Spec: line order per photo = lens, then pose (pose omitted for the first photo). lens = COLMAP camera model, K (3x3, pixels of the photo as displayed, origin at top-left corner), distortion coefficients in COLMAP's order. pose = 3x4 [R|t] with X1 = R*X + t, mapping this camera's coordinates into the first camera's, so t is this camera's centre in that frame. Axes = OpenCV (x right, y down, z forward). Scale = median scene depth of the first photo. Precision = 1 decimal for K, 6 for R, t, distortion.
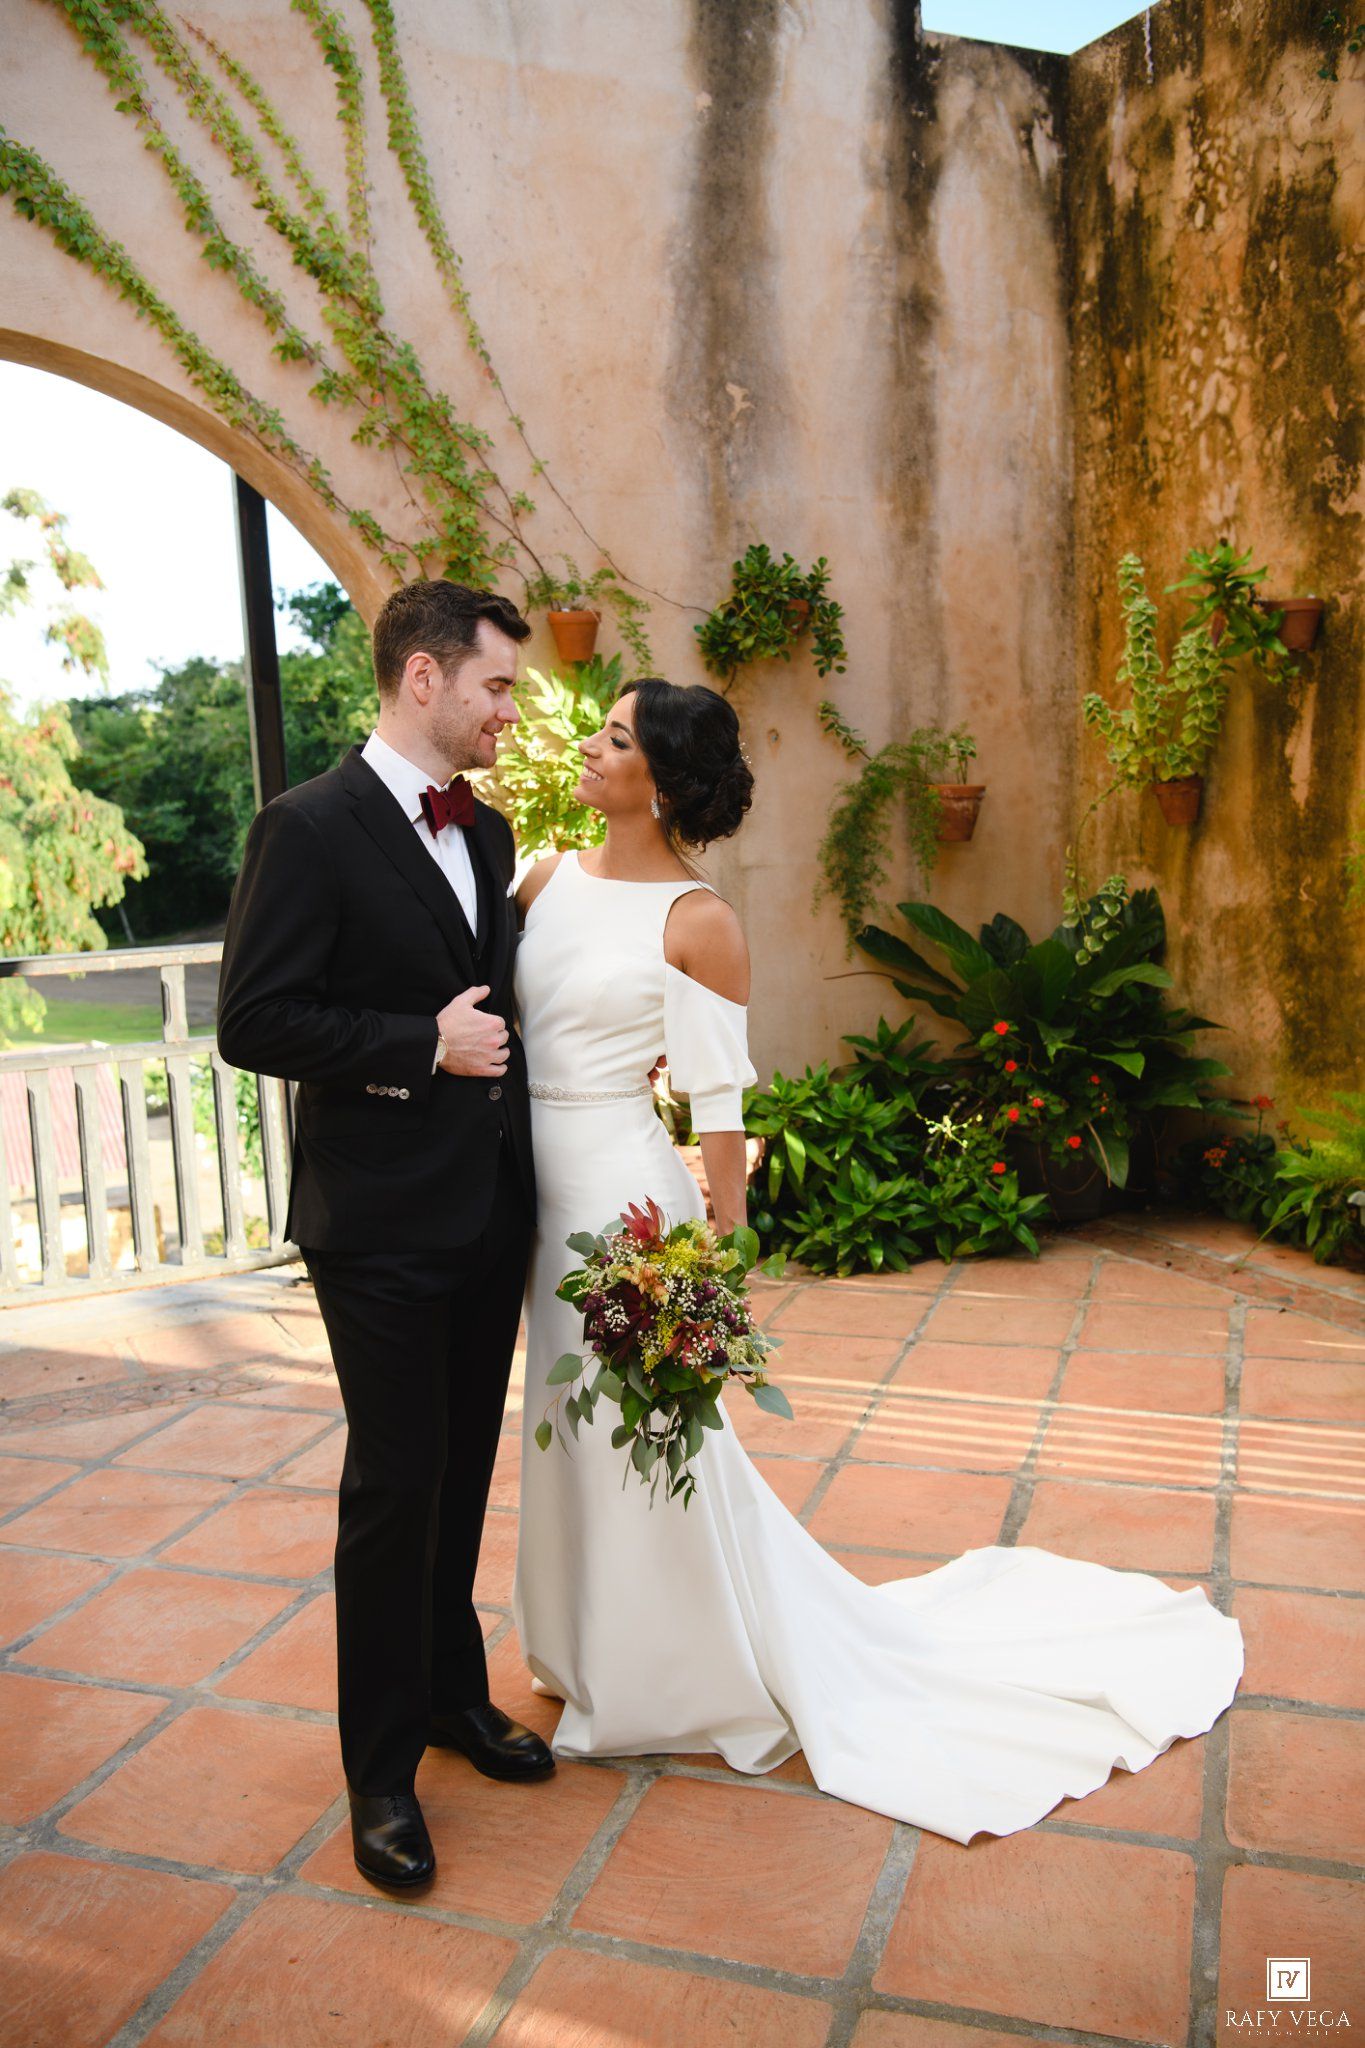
lens RADIAL K [[1761.8, 0, 682.5], [0, 1761.8, 1024.0], [0, 0, 1]] dist [-0.030367, 0.050667]
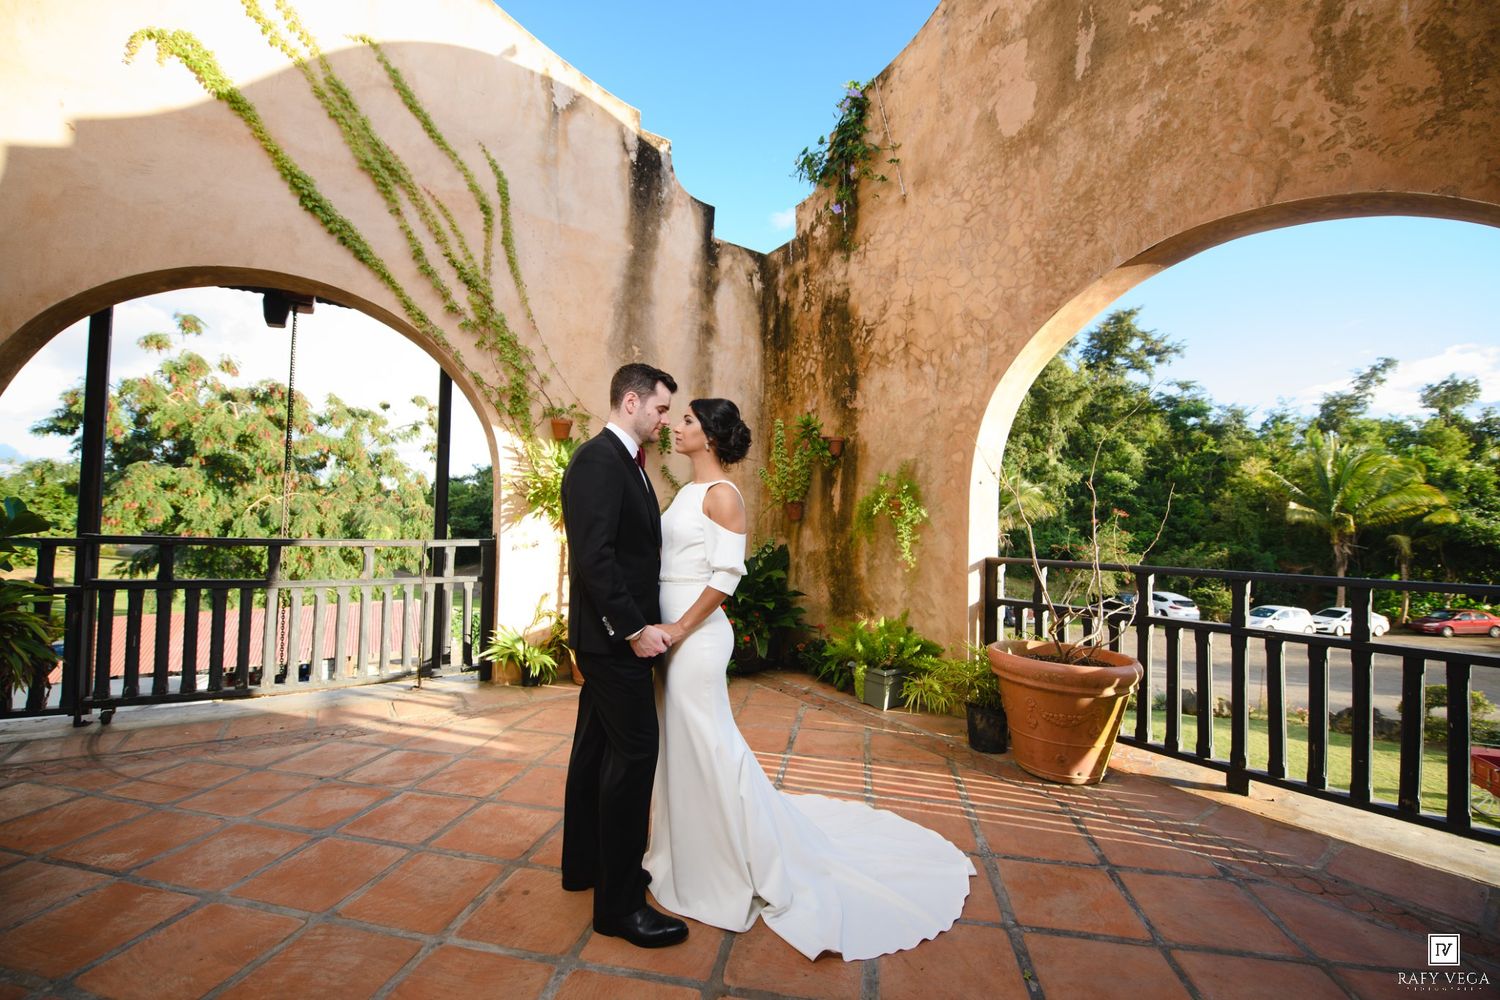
lens RADIAL K [[606.8, 0, 750.0], [0, 606.8, 500.0], [0, 0, 1]] dist [-0.013804, -0.000063]
pose [[0.988945, 0.066605, 0.132481, 0.098378], [-0.041988, 0.982660, -0.180601, 0.027953], [-0.142212, 0.173042, 0.974593, 0.115037]]
